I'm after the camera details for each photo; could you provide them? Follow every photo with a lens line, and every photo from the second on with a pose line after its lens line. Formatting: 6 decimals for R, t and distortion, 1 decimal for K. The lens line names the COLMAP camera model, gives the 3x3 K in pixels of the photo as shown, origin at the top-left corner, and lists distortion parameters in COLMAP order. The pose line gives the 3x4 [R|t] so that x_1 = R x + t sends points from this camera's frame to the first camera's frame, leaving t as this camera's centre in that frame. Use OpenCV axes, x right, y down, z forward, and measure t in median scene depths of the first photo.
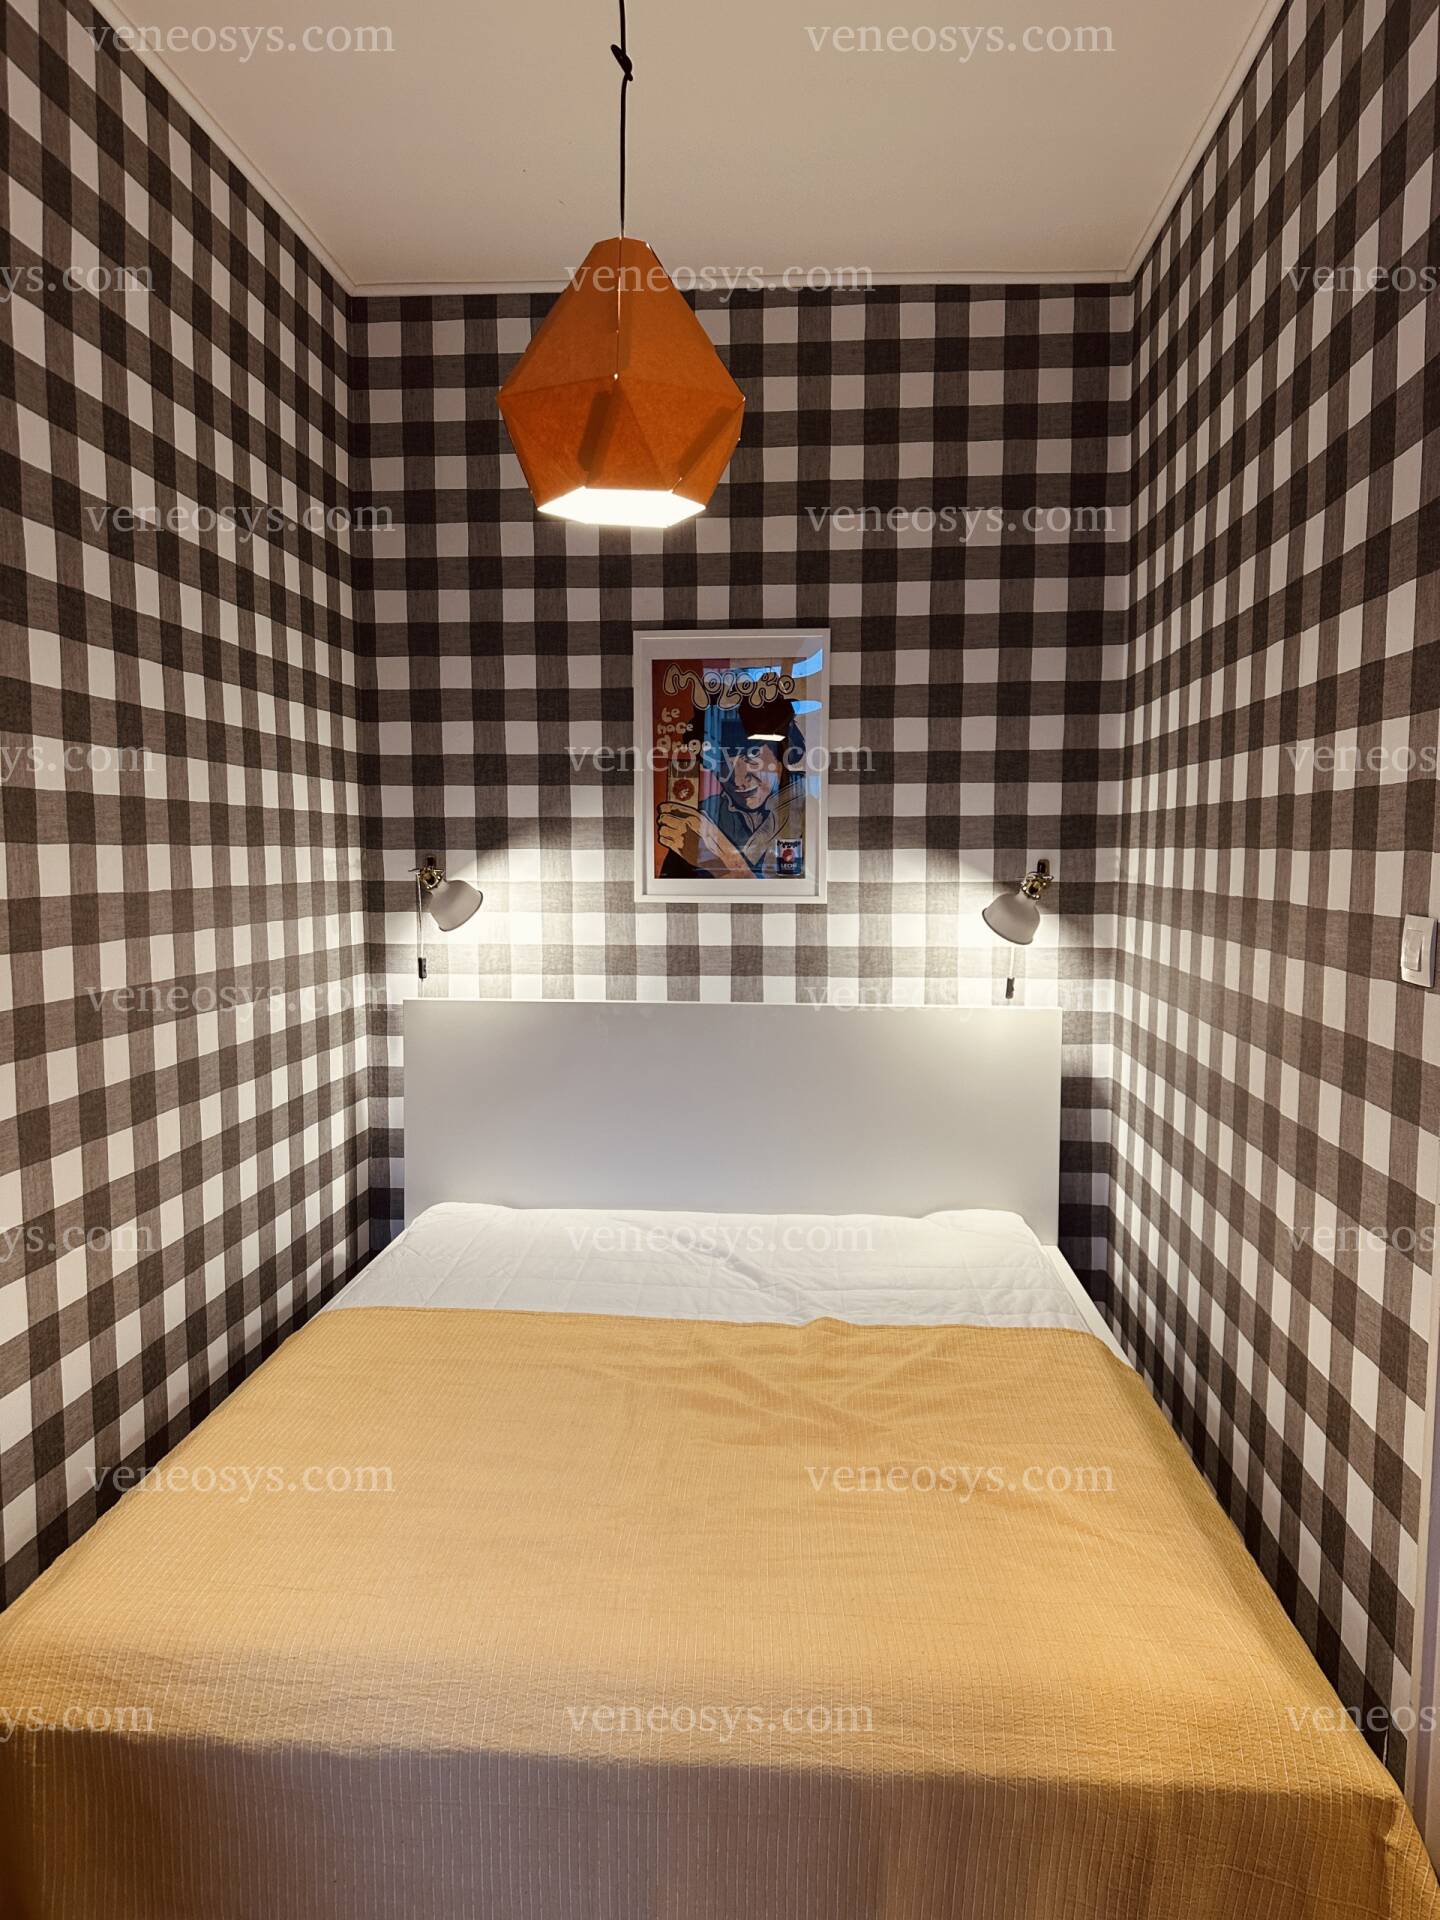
lens RADIAL K [[1342.1, 0, 716.7], [0, 1342.1, 962.9], [0, 0, 1]] dist [0.076671, -0.066032]
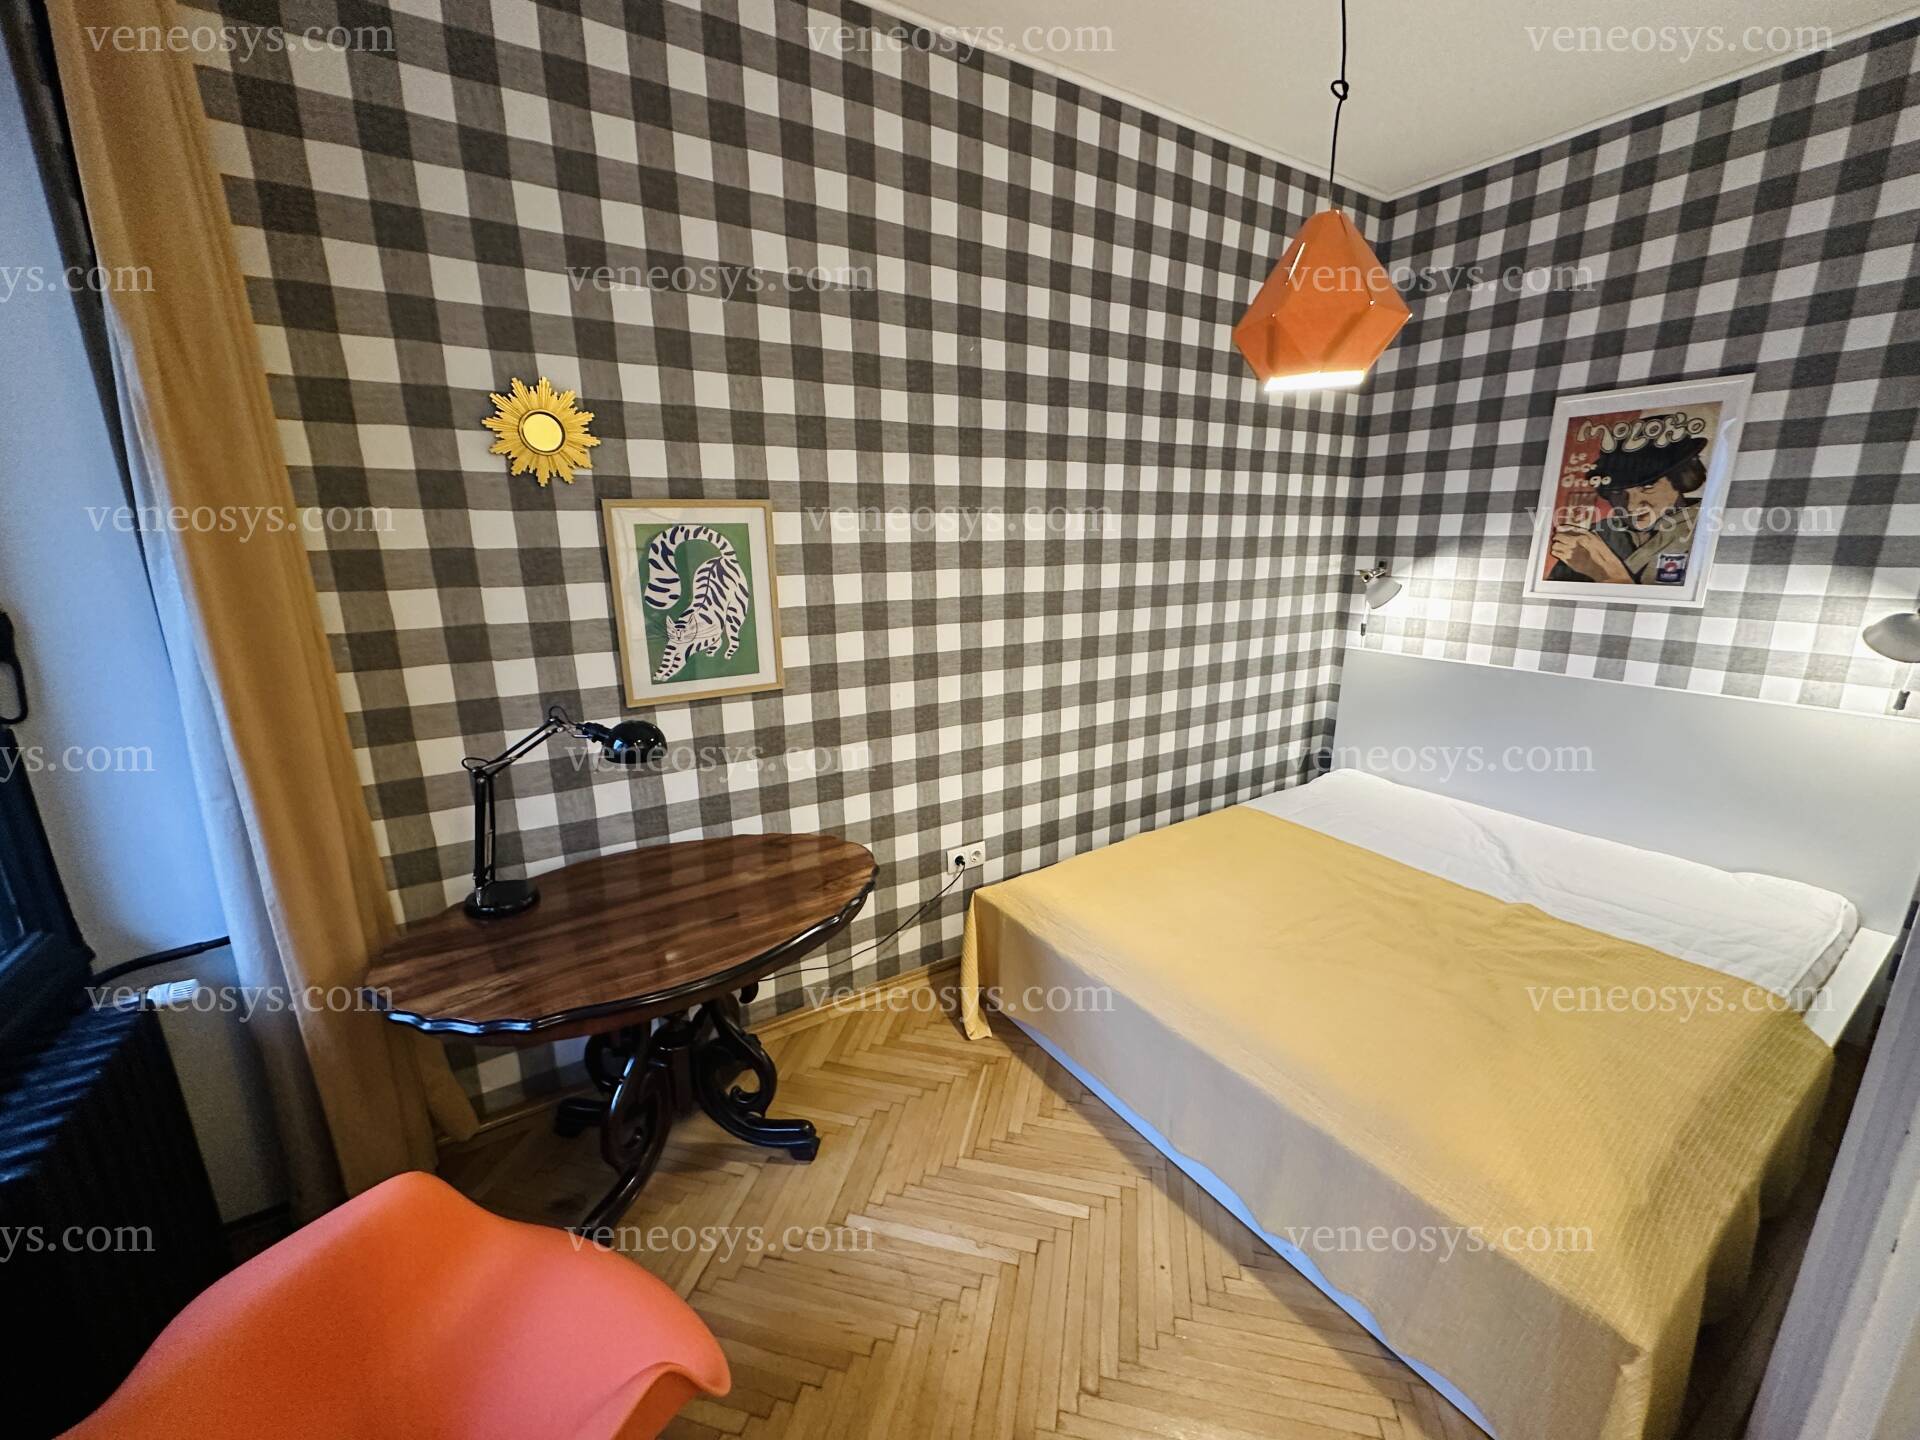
lens RADIAL K [[762.7, 0, 958.9], [0, 762.7, 712.6], [0, 0, 1]] dist [0.002167, -0.000162]
pose [[0.605933, 0.178879, -0.775143, 0.228328], [-0.058967, 0.981810, 0.180477, -0.036227], [0.793327, -0.063649, 0.605459, 0.028346]]
